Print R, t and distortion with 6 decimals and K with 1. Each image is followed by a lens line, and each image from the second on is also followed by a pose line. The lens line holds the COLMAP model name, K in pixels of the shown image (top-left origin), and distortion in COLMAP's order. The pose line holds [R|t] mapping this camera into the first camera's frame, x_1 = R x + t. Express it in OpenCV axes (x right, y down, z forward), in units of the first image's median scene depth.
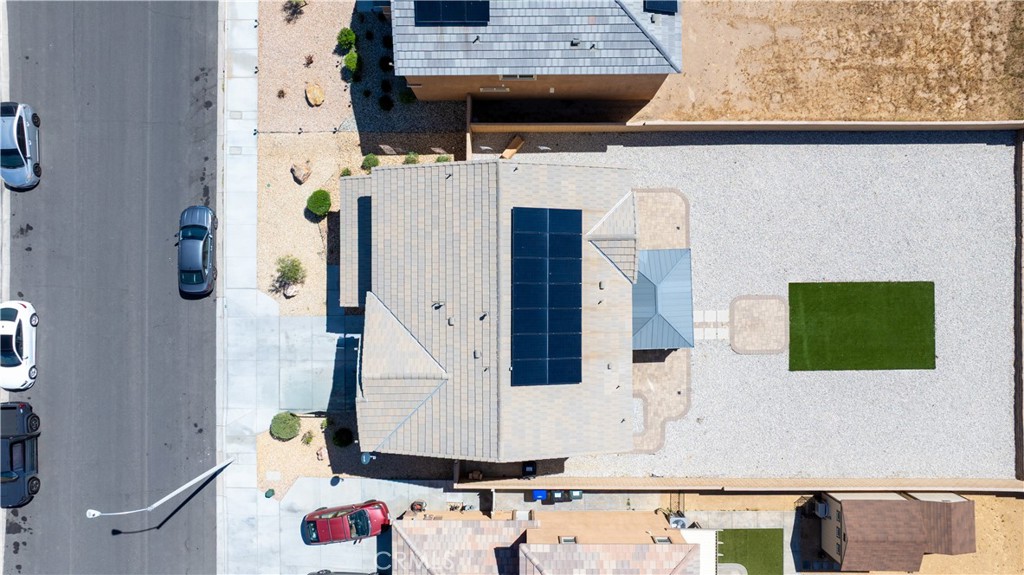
lens RADIAL K [[704.5, 0, 513.5], [0, 704.5, 288.3], [0, 0, 1]] dist [-0.012950, 0.009394]
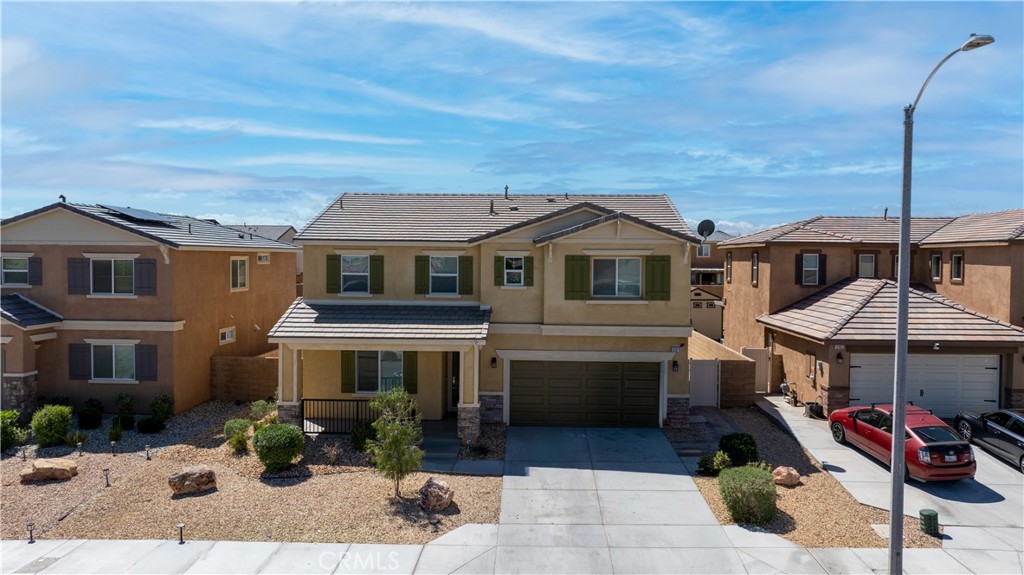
lens RADIAL K [[704.5, 0, 511.3], [0, 704.5, 285.9], [0, 0, 1]] dist [-0.012950, 0.009394]
pose [[0.046600, -0.033222, 0.998361, -0.756465], [0.998481, 0.030965, -0.045575, 0.062751], [-0.029400, 0.998968, 0.034615, 0.852763]]
